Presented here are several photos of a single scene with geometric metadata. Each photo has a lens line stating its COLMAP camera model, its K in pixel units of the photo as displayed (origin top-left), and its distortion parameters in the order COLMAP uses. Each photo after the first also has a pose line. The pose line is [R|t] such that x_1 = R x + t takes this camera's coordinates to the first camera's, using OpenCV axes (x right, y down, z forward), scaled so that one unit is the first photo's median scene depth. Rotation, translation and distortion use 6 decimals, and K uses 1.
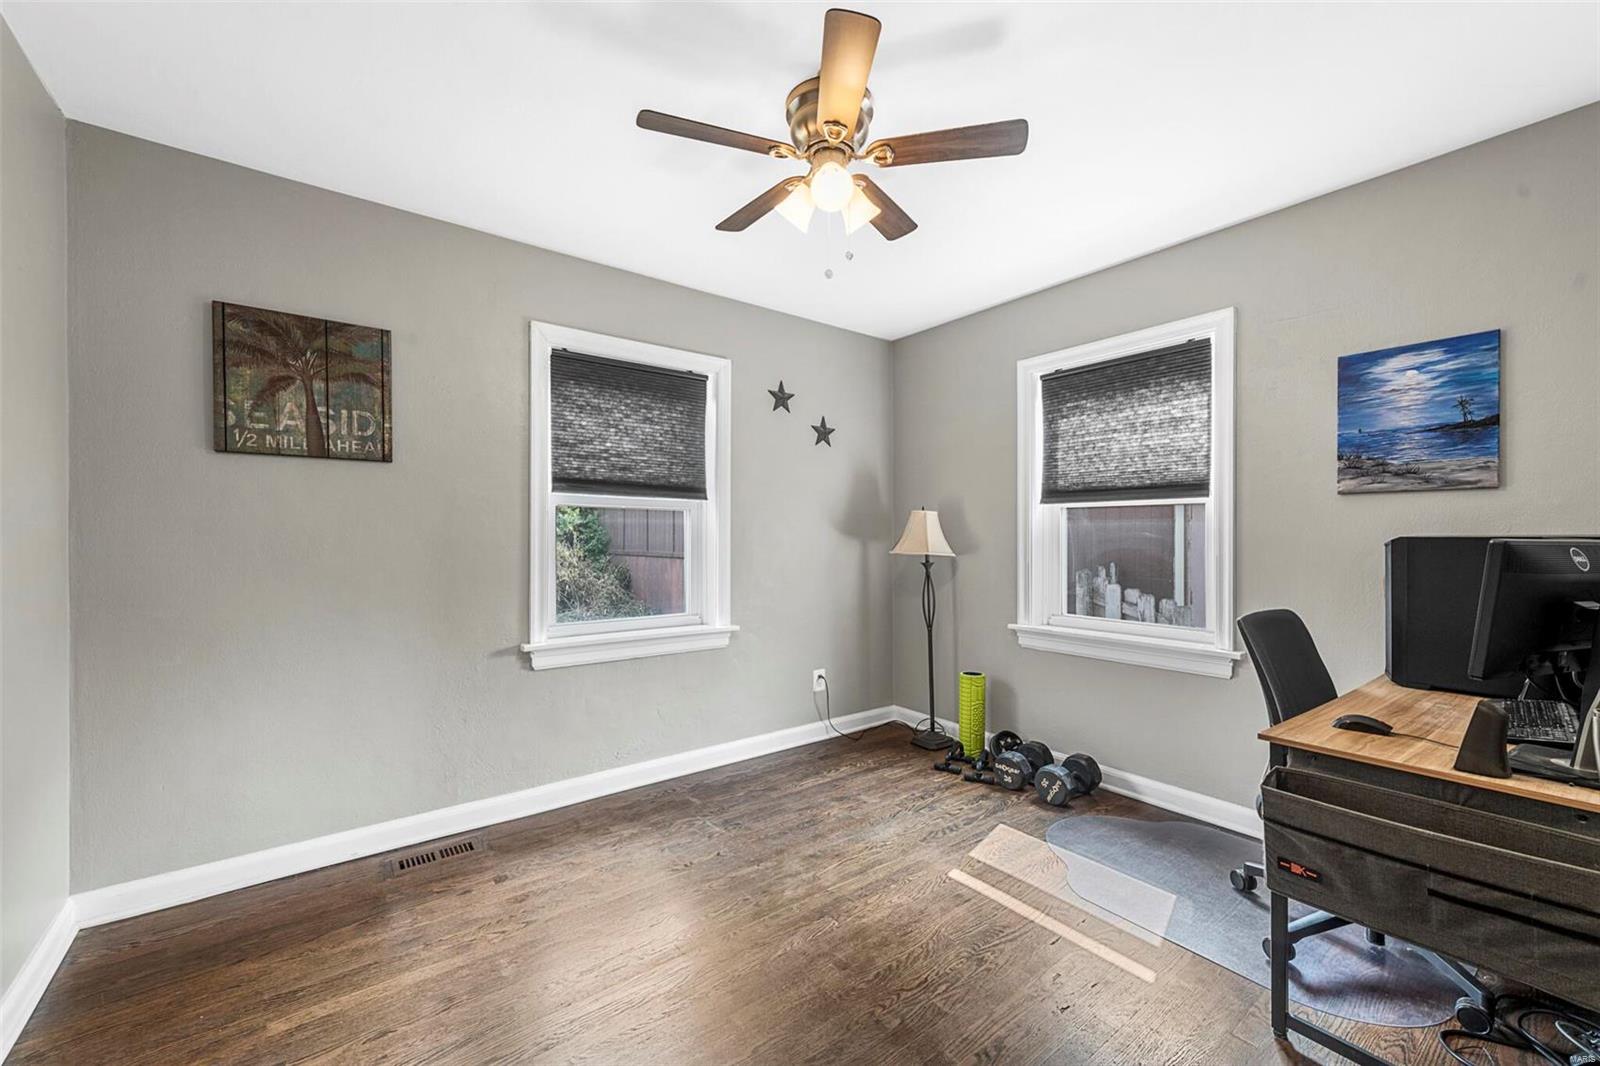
lens RADIAL K [[641.7, 0, 801.4], [0, 641.7, 540.6], [0, 0, 1]] dist [0.009280, -0.001861]
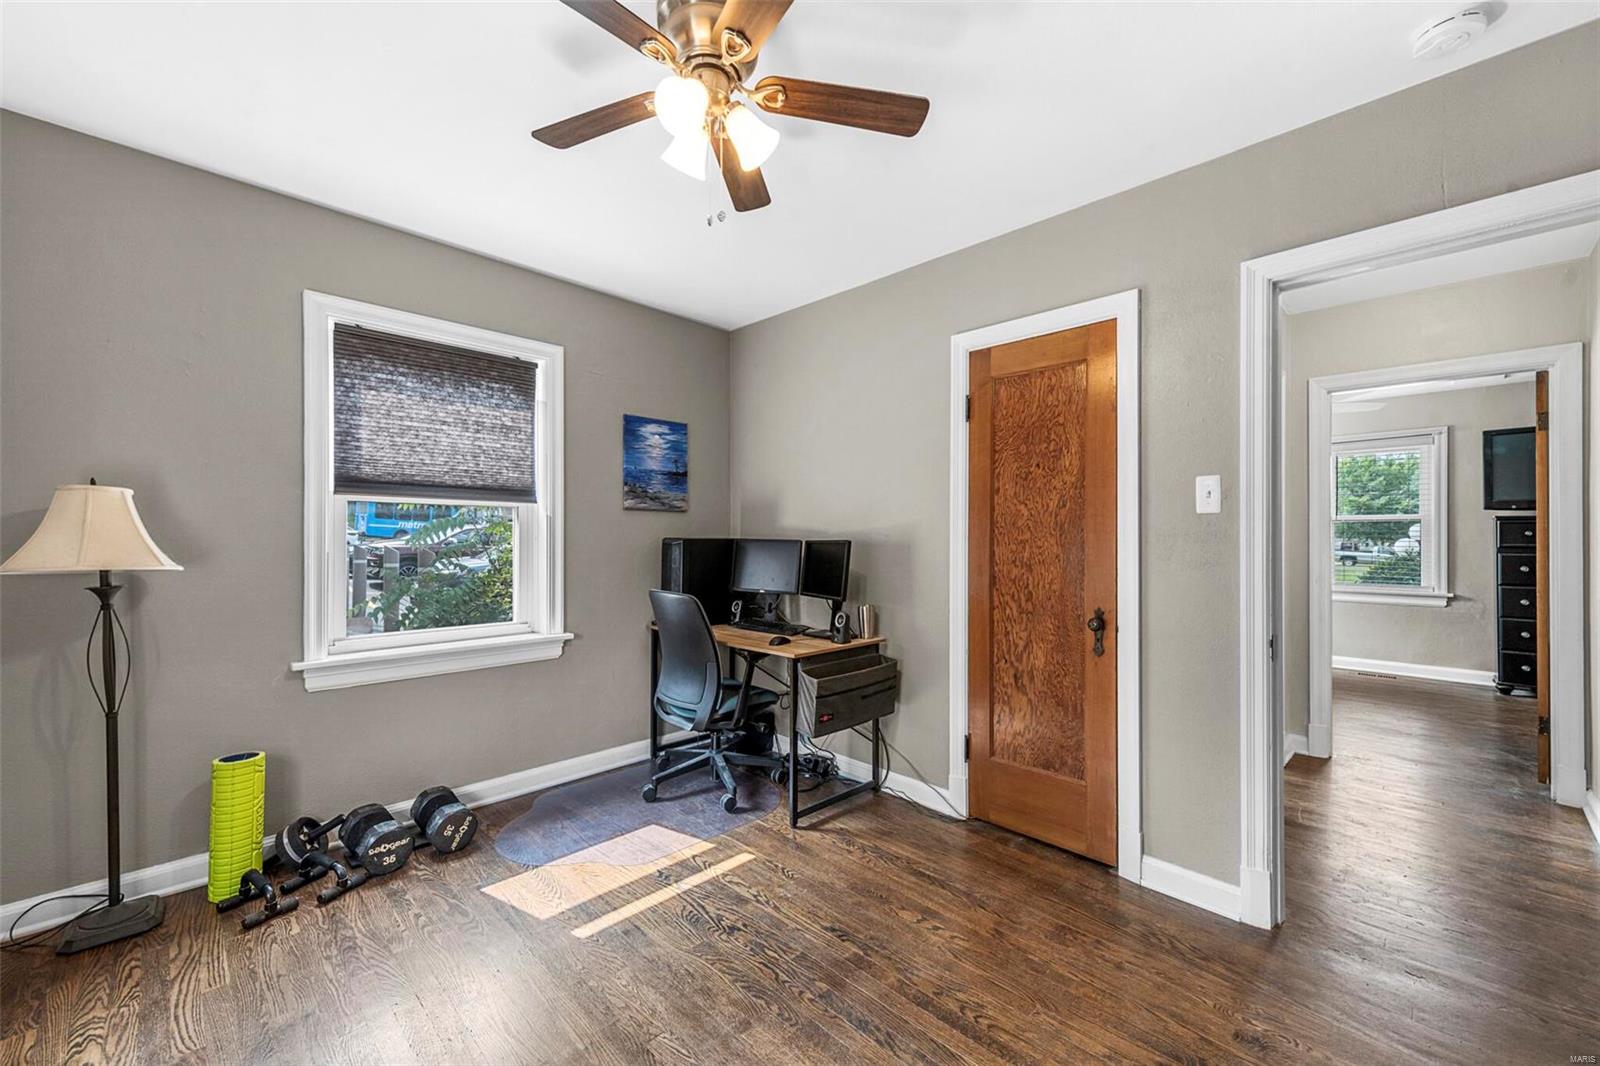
lens RADIAL K [[641.7, 0, 800.7], [0, 641.7, 530.0], [0, 0, 1]] dist [0.009280, -0.001861]
pose [[-0.143833, 0.011757, 0.989532, -0.509053], [0.001485, 0.999931, -0.011665, -0.005747], [-0.989601, -0.000208, -0.143840, 0.644236]]
